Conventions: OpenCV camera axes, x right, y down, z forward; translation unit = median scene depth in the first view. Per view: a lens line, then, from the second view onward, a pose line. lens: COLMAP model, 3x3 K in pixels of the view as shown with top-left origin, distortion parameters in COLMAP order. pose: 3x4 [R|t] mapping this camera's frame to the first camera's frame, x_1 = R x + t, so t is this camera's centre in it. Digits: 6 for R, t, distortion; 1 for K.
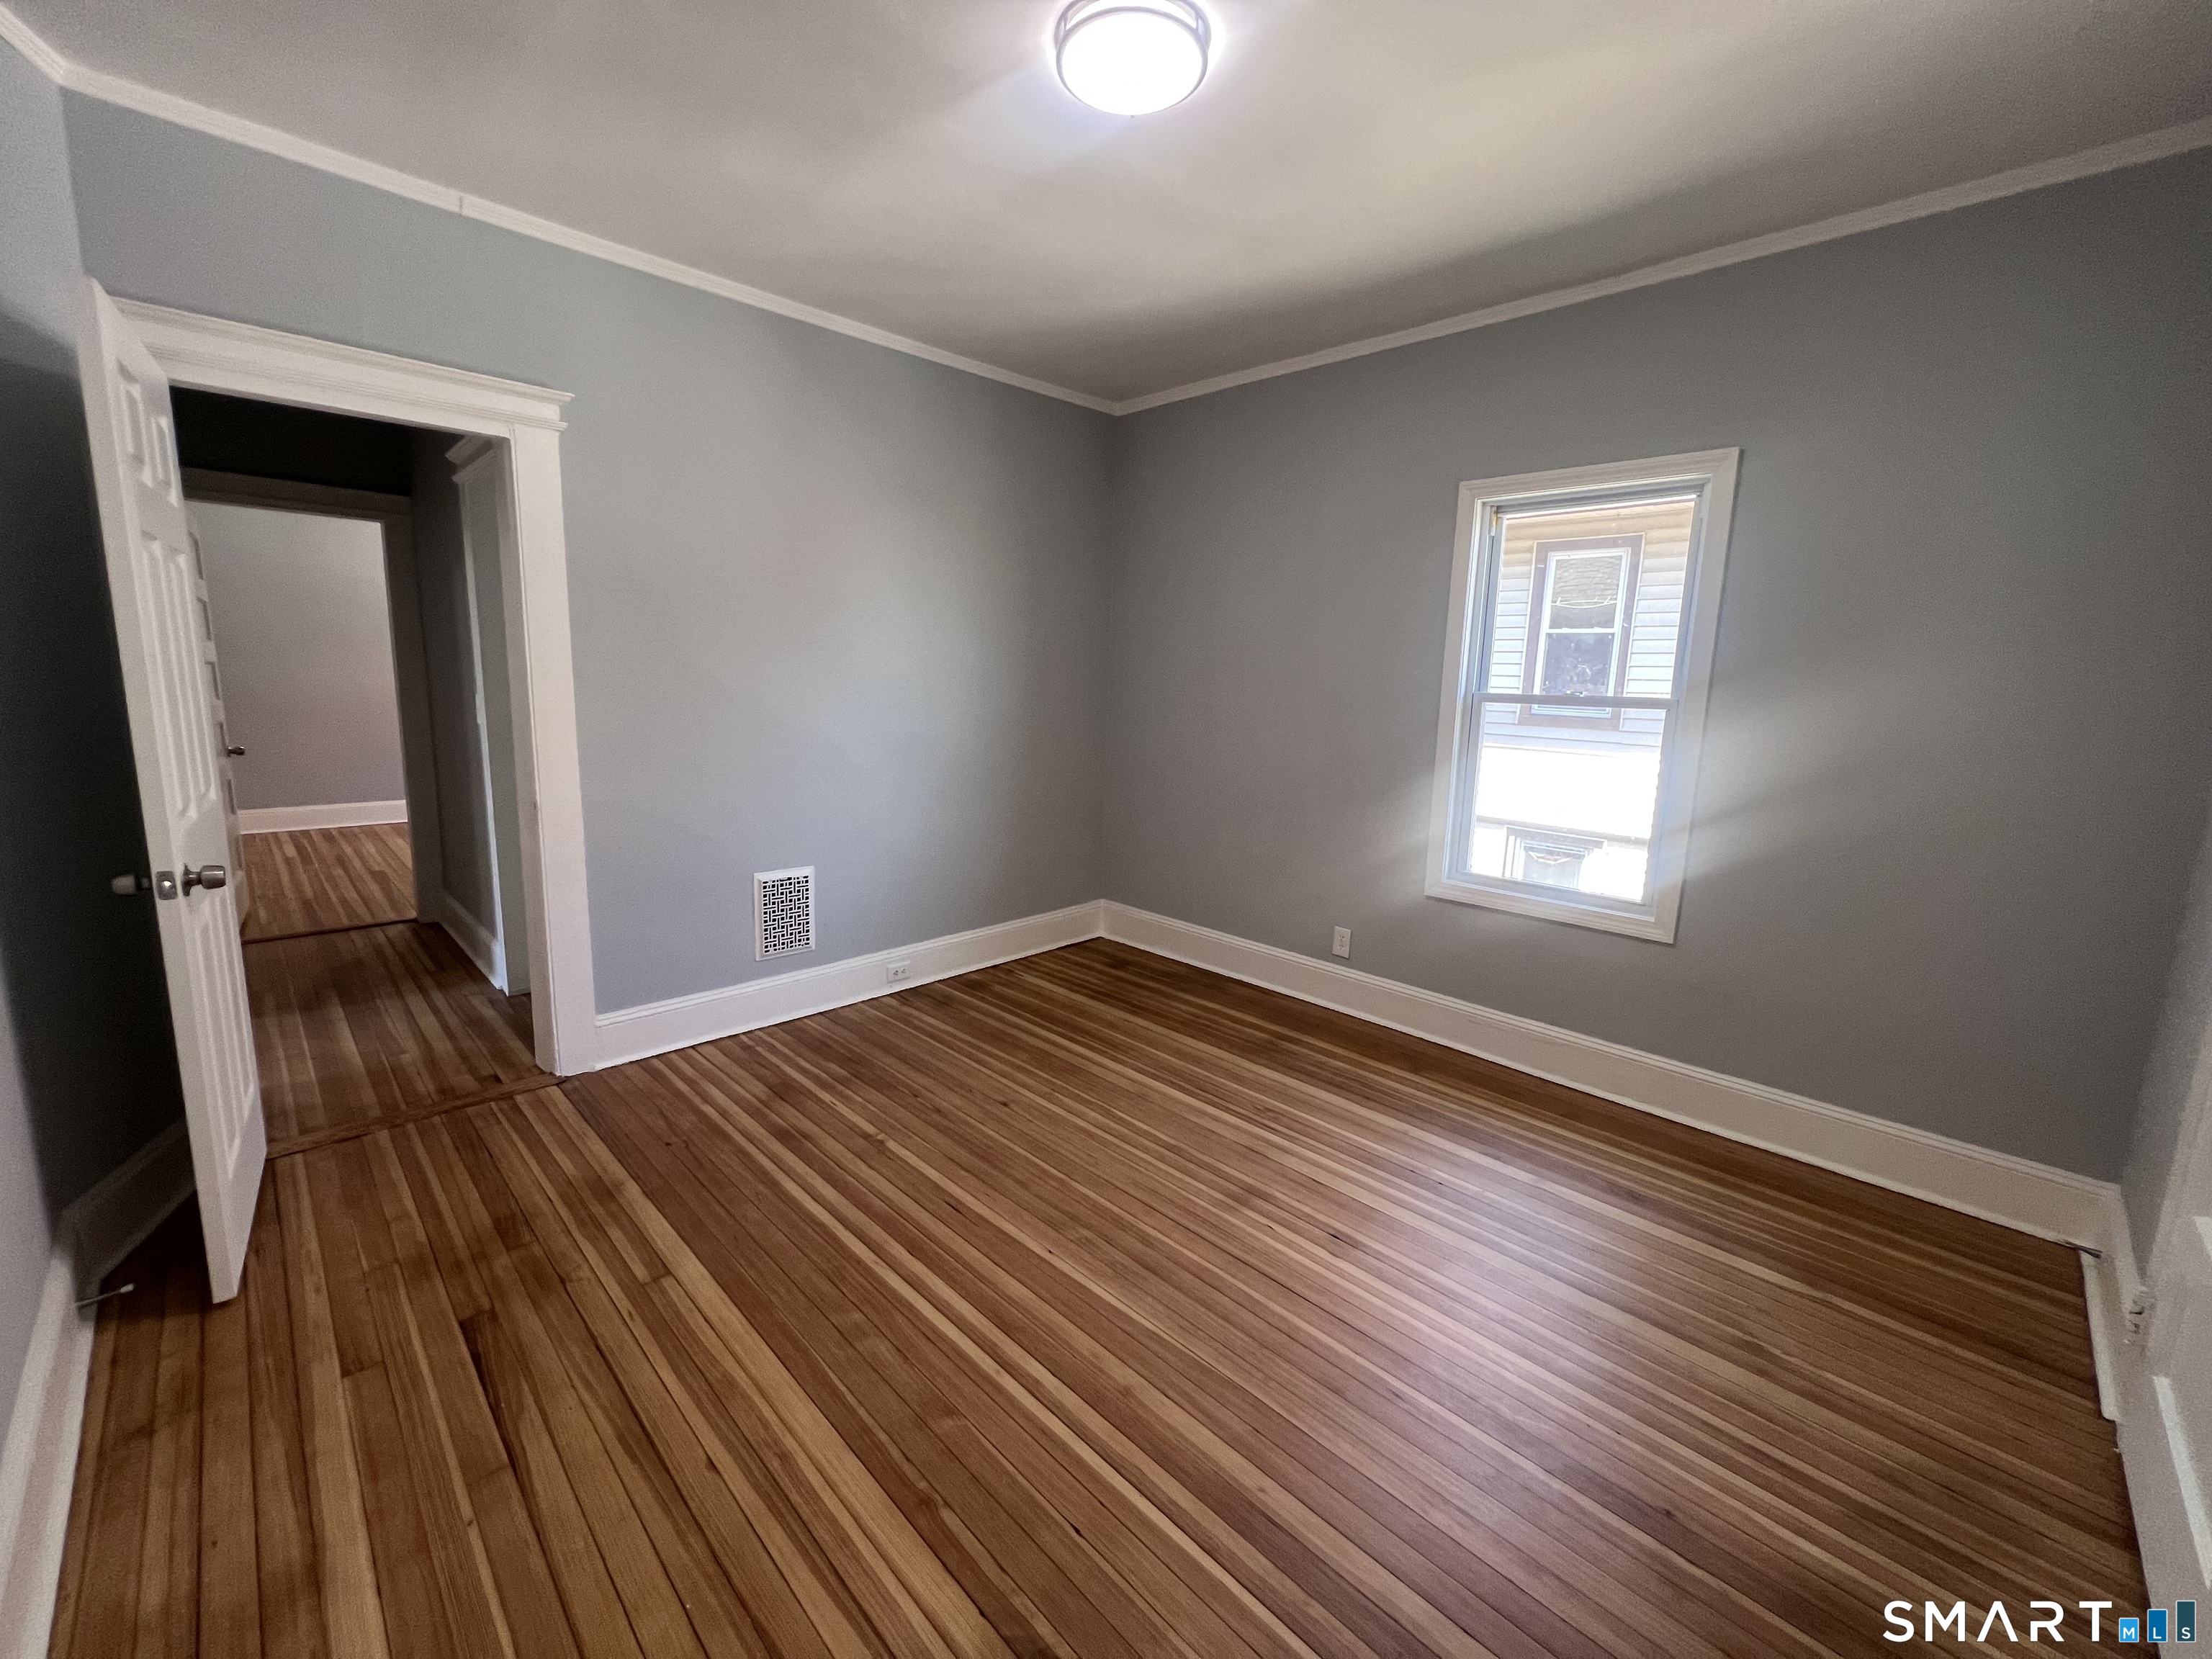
lens RADIAL K [[885.6, 0, 1100.0], [0, 885.6, 828.9], [0, 0, 1]] dist [-0.005690, 0.001768]
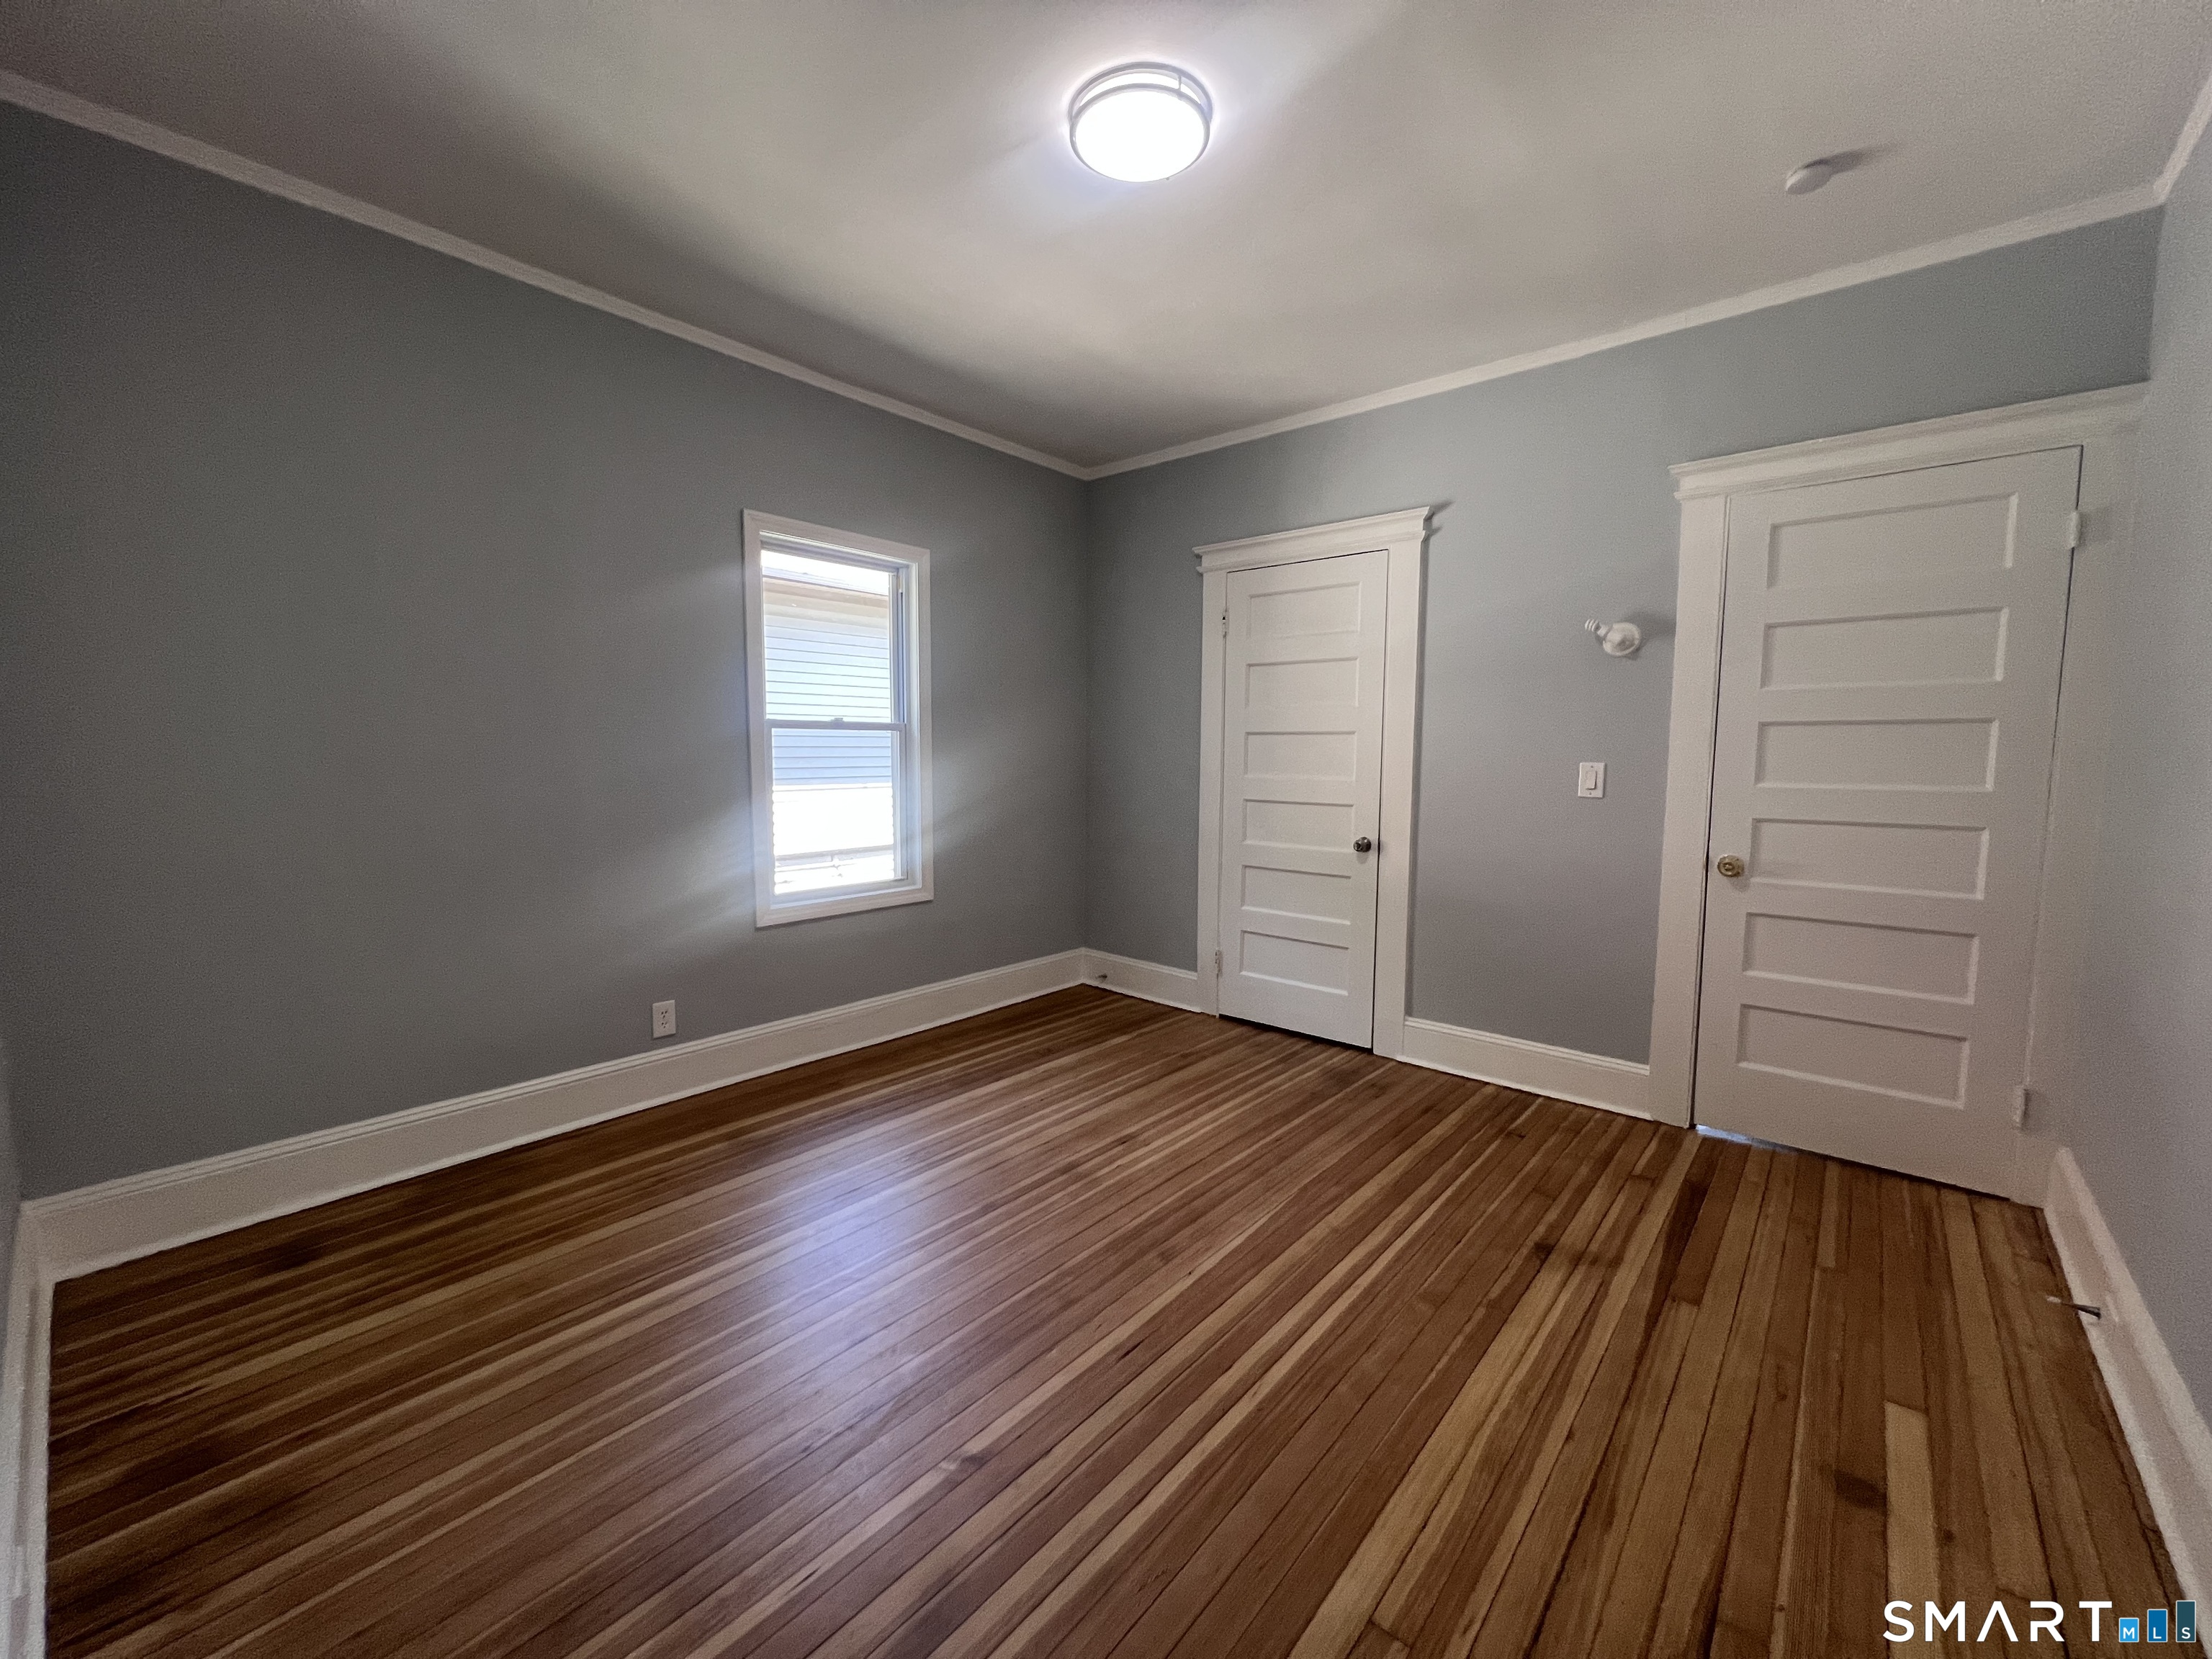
lens RADIAL K [[885.6, 0, 1095.6], [0, 885.6, 840.6], [0, 0, 1]] dist [-0.005690, 0.001768]
pose [[-0.071794, -0.136227, 0.988073, -0.794569], [0.159431, 0.976325, 0.146191, -0.133081], [-0.984595, 0.168025, -0.048376, 0.877294]]
